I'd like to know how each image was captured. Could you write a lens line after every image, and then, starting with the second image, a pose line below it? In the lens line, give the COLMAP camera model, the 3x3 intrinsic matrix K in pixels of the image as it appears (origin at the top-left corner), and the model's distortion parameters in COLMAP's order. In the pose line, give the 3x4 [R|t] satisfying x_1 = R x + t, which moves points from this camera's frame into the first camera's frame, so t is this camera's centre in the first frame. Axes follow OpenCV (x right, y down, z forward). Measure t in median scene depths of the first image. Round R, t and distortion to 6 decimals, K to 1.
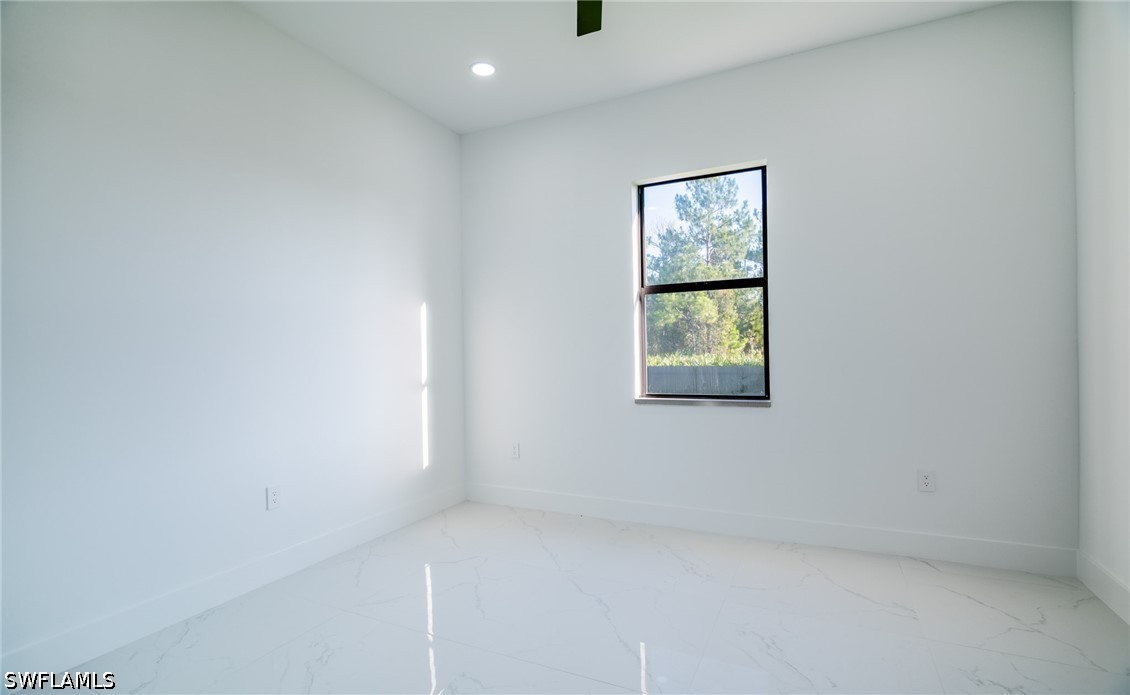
lens RADIAL K [[531.5, 0, 570.0], [0, 531.5, 353.9], [0, 0, 1]] dist [-0.002270, 0.000650]
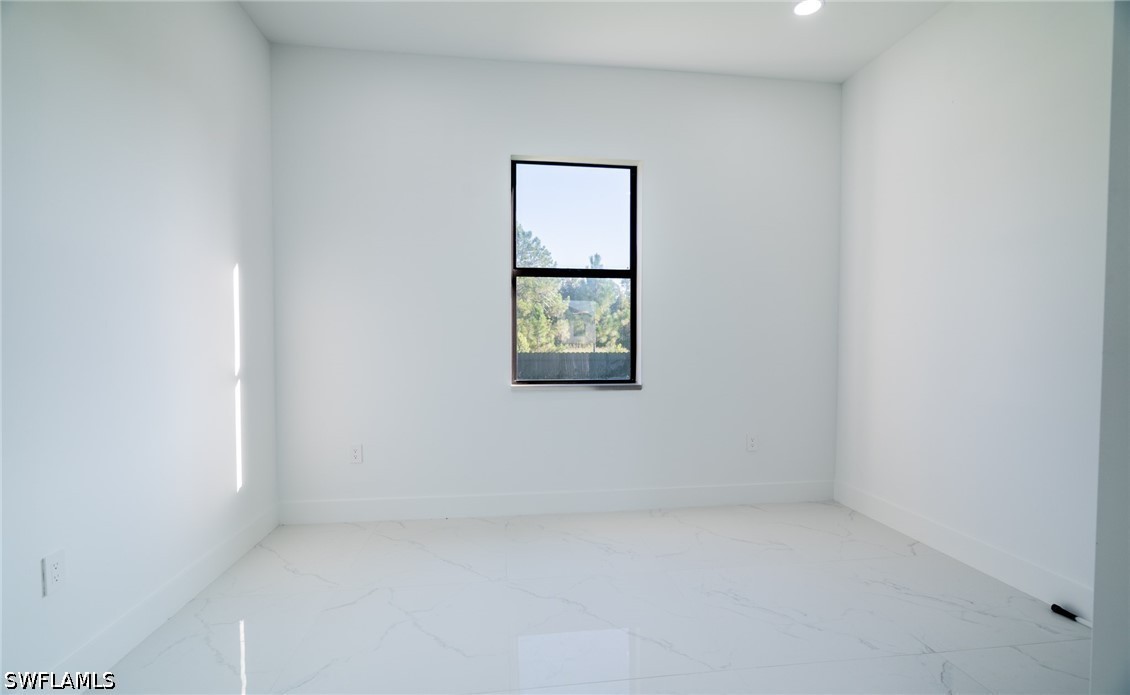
lens RADIAL K [[531.5, 0, 570.0], [0, 531.5, 353.9], [0, 0, 1]] dist [-0.002270, 0.000650]
pose [[0.831823, 0.000481, 0.555041, -0.313074], [-0.014984, 0.999655, 0.021589, 0.004816], [-0.554839, -0.026275, 0.831543, 0.152077]]
